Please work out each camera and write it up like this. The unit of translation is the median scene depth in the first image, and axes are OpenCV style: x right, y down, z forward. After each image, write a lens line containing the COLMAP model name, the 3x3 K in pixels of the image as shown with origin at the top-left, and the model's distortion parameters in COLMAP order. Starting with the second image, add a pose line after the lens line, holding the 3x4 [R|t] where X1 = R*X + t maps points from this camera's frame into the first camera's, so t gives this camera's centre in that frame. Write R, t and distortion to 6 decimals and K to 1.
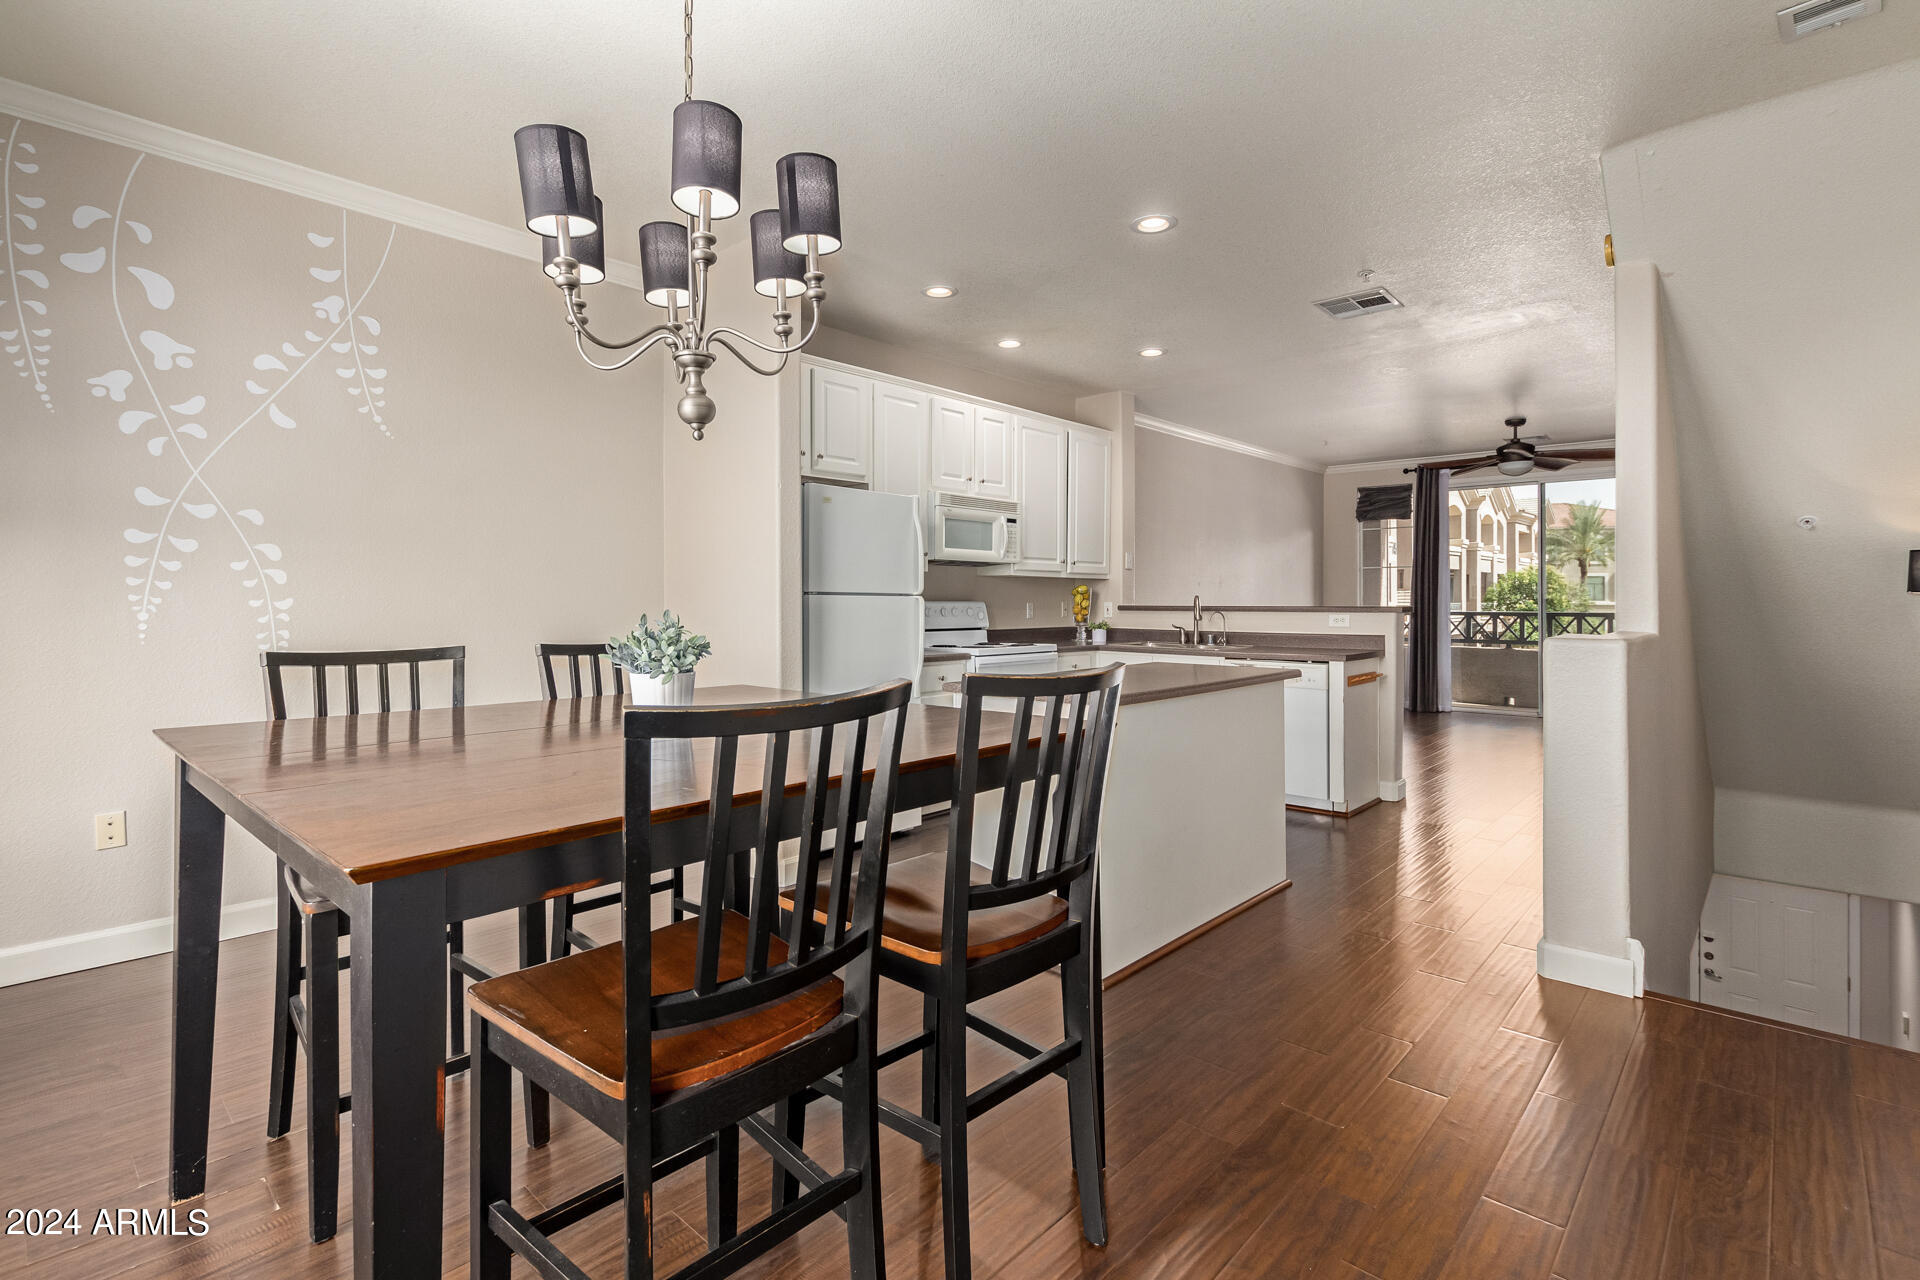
lens RADIAL K [[903.0, 0, 954.6], [0, 903.0, 584.8], [0, 0, 1]] dist [0.003938, 0.000788]
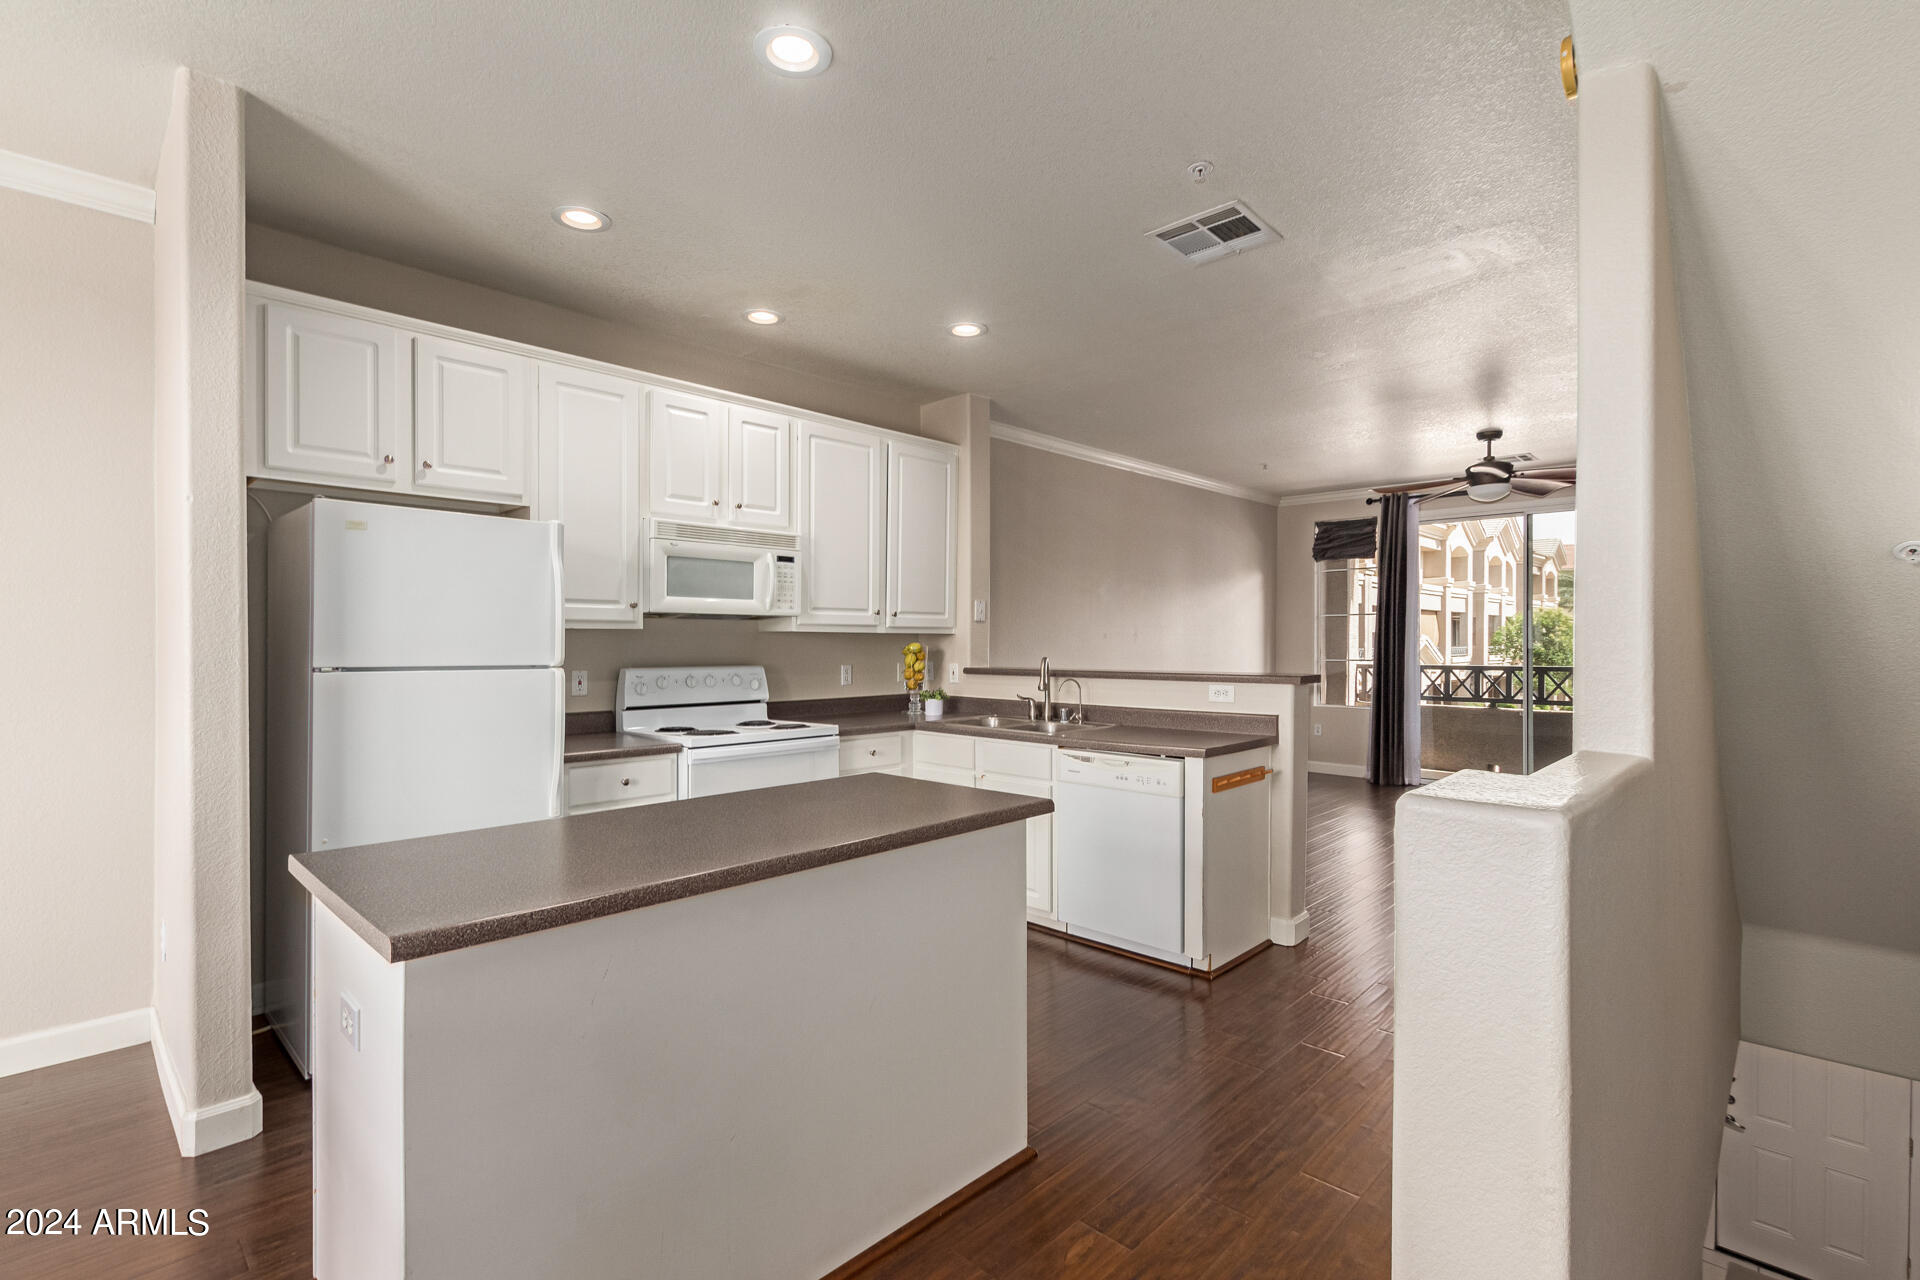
lens RADIAL K [[877.5, 0, 953.4], [0, 877.5, 635.9], [0, 0, 1]] dist [0.004007, -0.000002]
pose [[0.999665, -0.002276, -0.025774, 0.220075], [0.002525, 0.999951, 0.009597, -0.013920], [0.025751, -0.009659, 0.999622, 0.274434]]
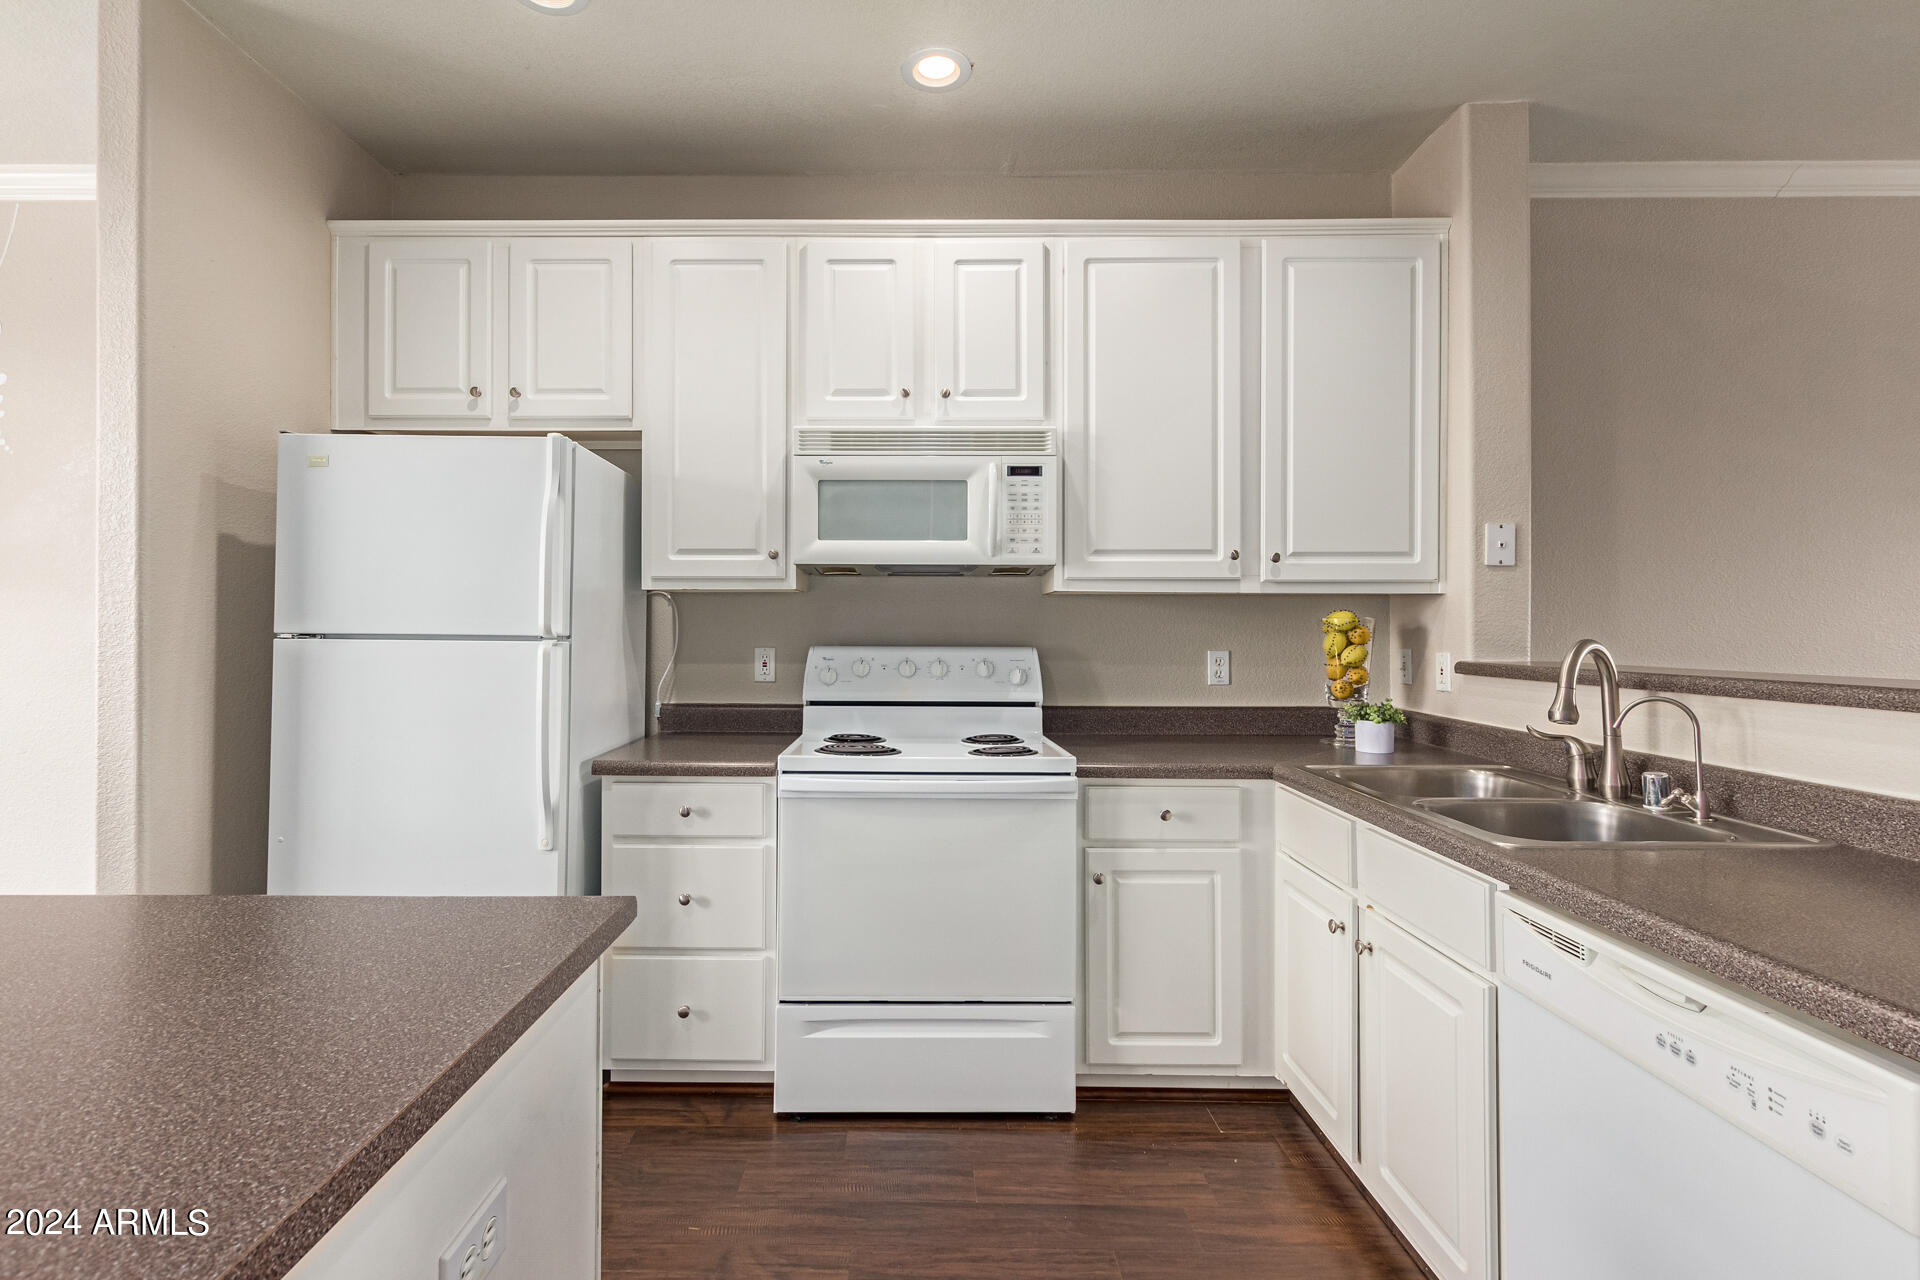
lens RADIAL K [[903.9, 0, 911.5], [0, 903.9, 605.1], [0, 0, 1]] dist [0.001974, 0.000606]
pose [[0.670923, -0.016049, -0.741354, 0.357763], [0.010880, 0.999871, -0.011799, 0.000897], [0.741448, -0.000149, 0.671011, 0.652809]]
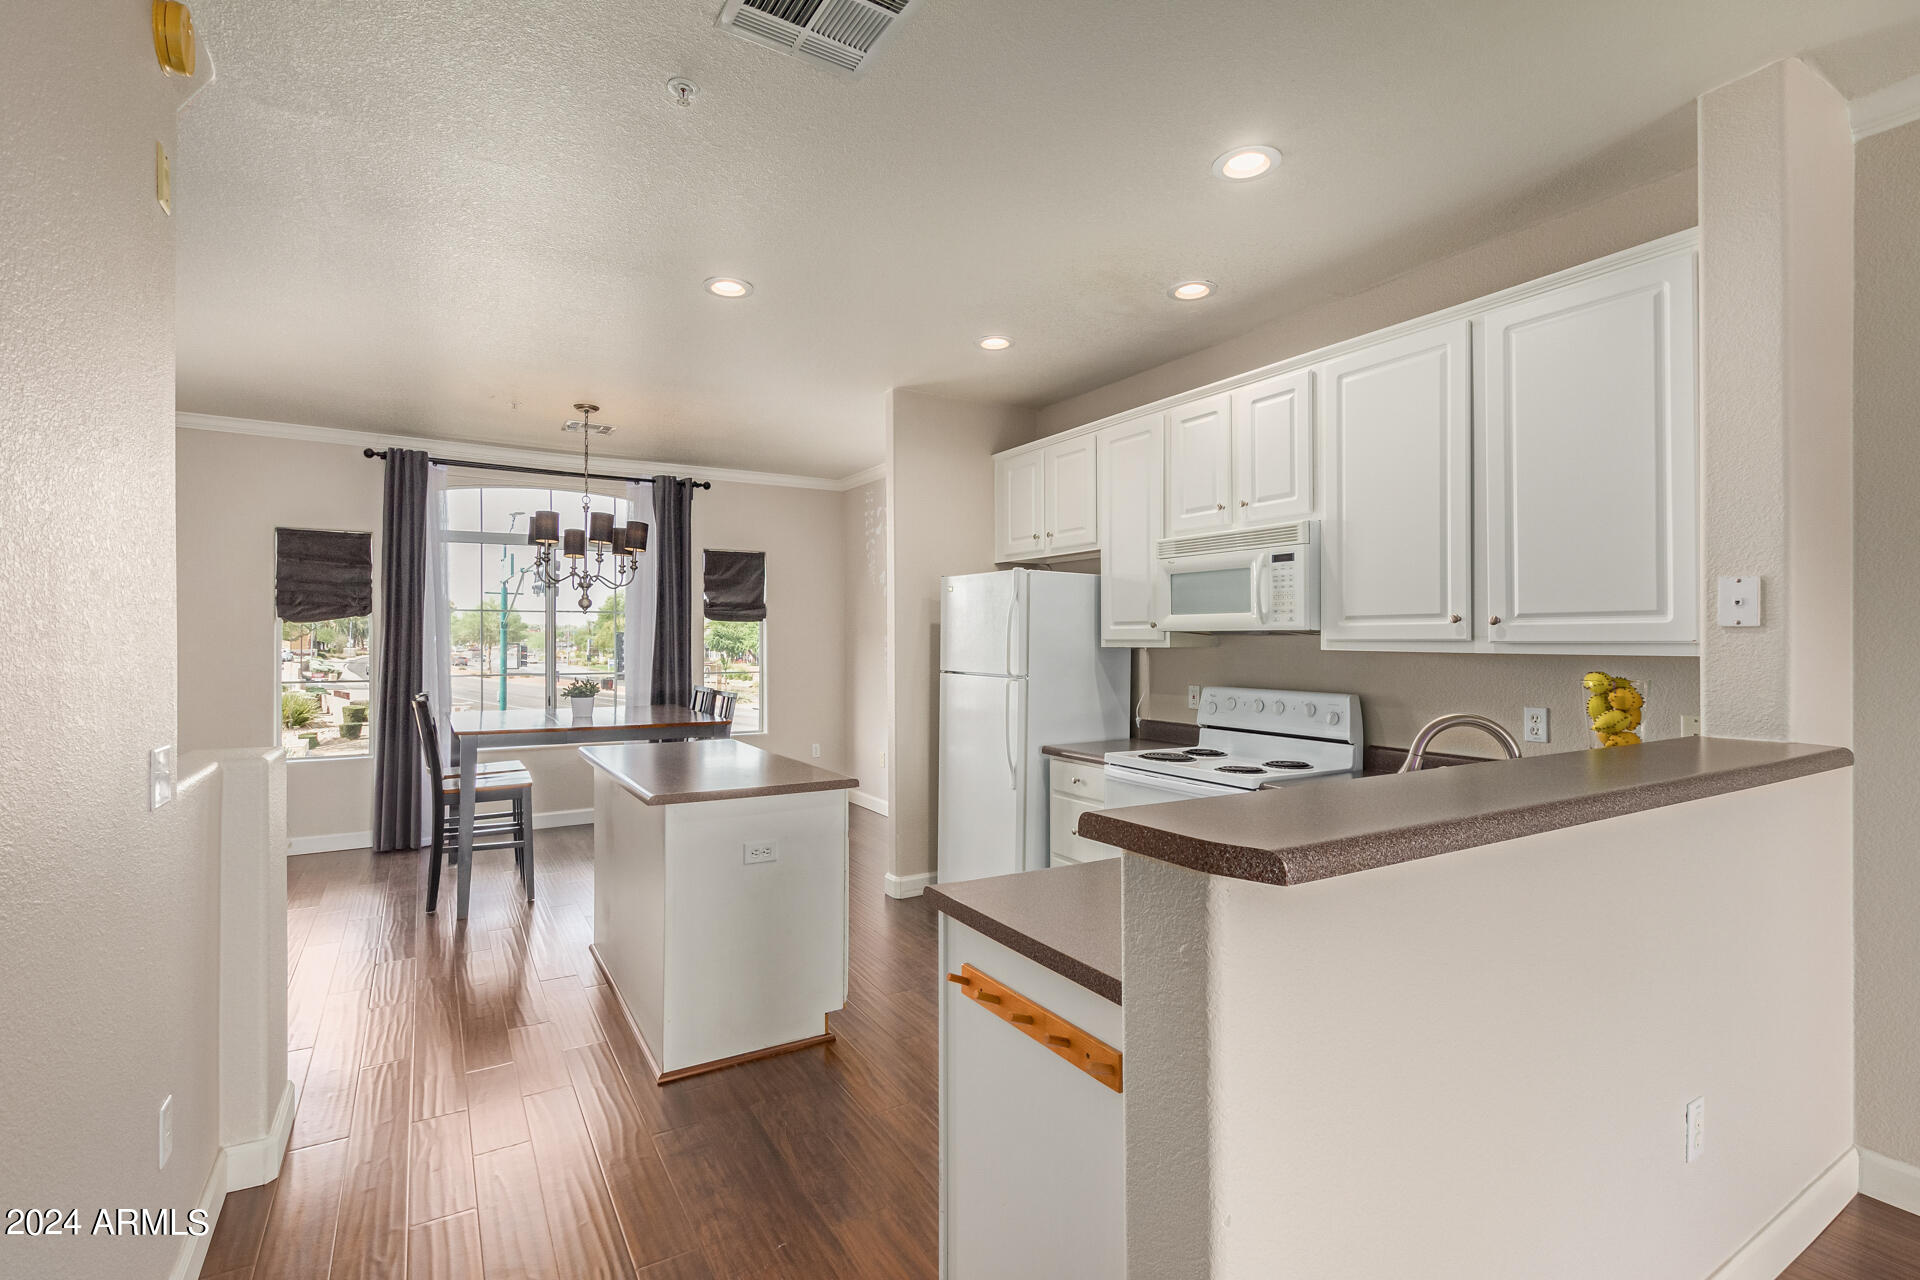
lens RADIAL K [[877.5, 0, 953.4], [0, 877.5, 635.9], [0, 0, 1]] dist [0.004007, -0.000002]
pose [[-0.278572, -0.006785, -0.960391, 0.663919], [0.014628, 0.999829, -0.011307, -0.017057], [0.960304, -0.017198, -0.278425, 0.949208]]
